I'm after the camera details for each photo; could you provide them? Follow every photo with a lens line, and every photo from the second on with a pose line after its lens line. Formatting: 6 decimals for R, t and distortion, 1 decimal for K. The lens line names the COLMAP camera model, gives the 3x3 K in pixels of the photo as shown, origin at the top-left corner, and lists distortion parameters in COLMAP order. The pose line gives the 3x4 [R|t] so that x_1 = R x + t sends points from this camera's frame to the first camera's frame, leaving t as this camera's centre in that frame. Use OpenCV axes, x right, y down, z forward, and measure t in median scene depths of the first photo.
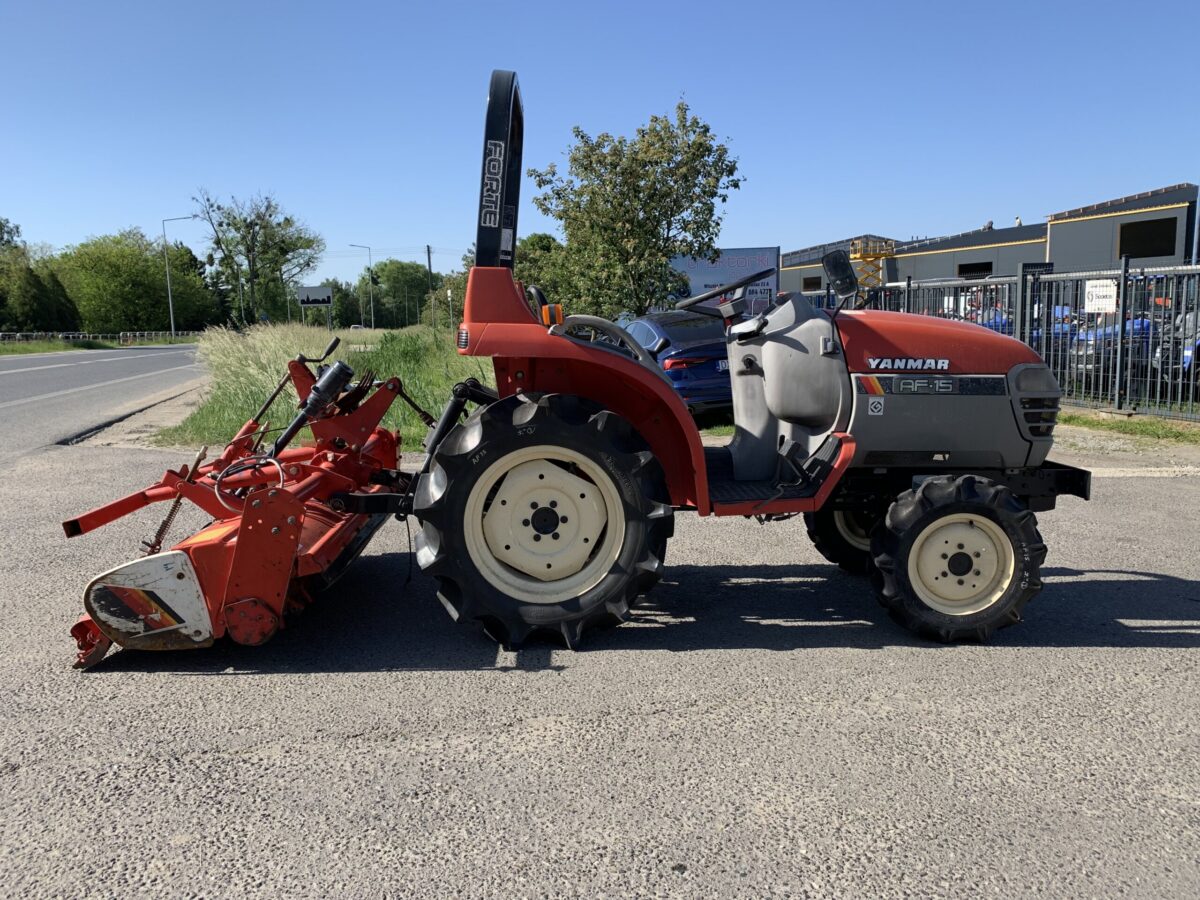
lens RADIAL K [[896.1, 0, 600.0], [0, 896.1, 450.0], [0, 0, 1]] dist [0.067530, -0.090540]
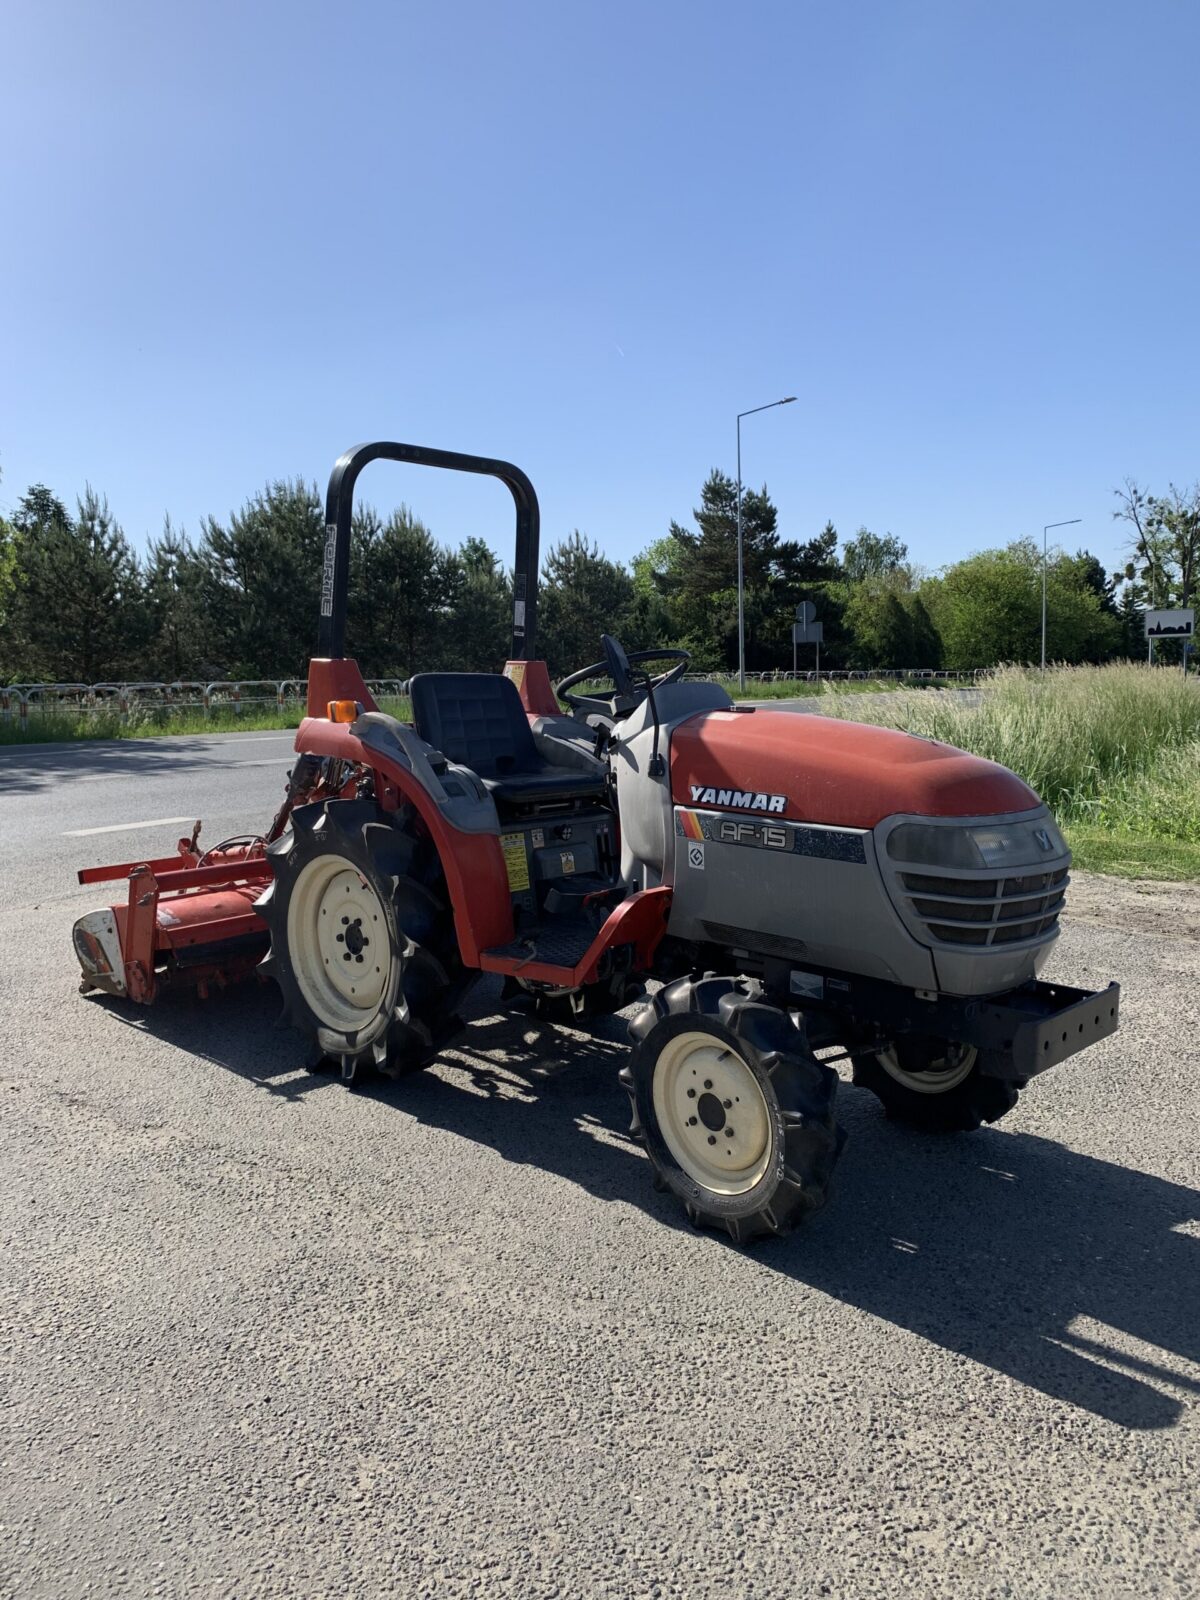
lens RADIAL K [[1194.7, 0, 600.0], [0, 1194.7, 800.0], [0, 0, 1]] dist [0.067530, -0.090540]
pose [[0.691266, 0.083373, -0.717775, 0.907019], [-0.098074, 0.994955, 0.021116, -0.103411], [0.715914, 0.055798, 0.695955, 0.315085]]
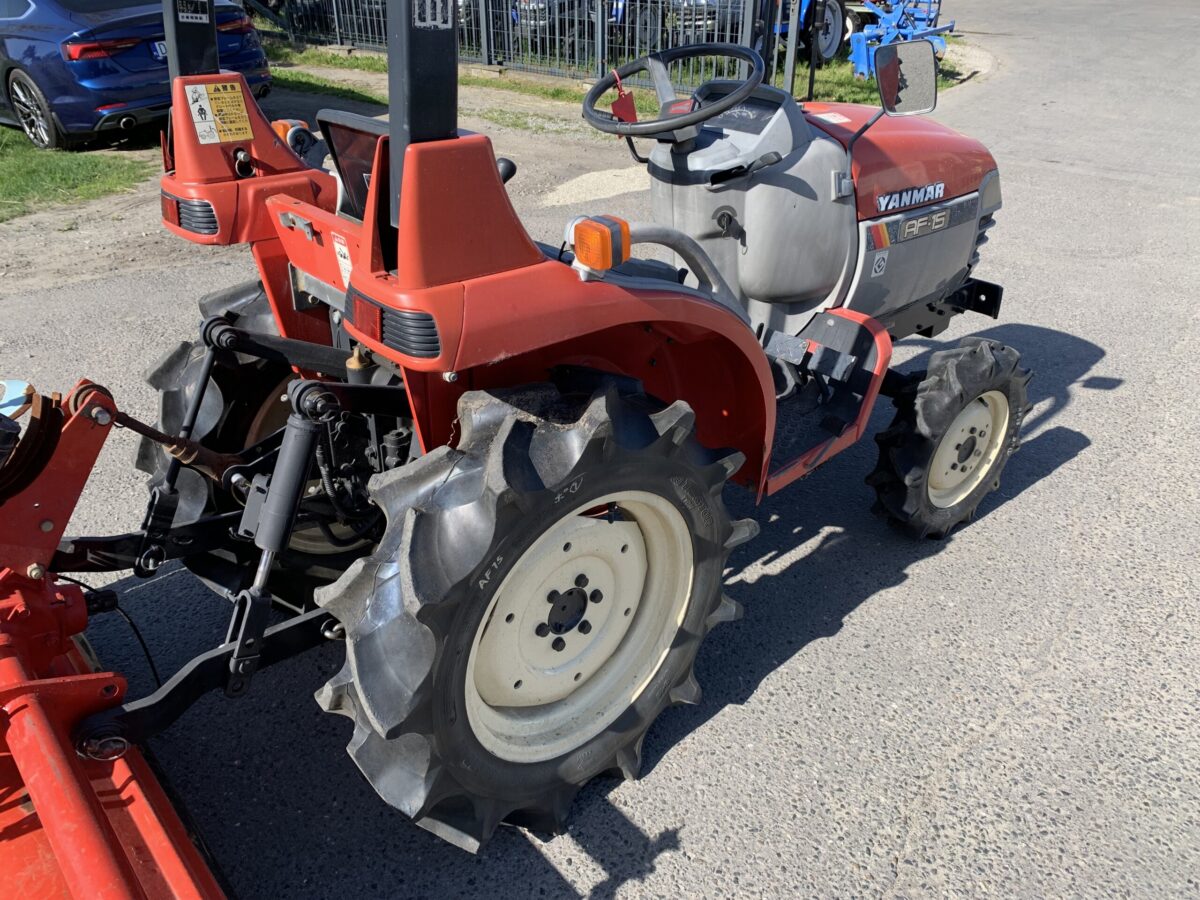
lens RADIAL K [[914.7, 0, 600.0], [0, 914.7, 450.0], [0, 0, 1]] dist [0.006462, 0.000572]
pose [[0.773977, -0.297423, 0.559016, -0.306874], [0.070066, 0.917629, 0.391213, -0.211275], [-0.629325, -0.263622, 0.731063, 0.578765]]
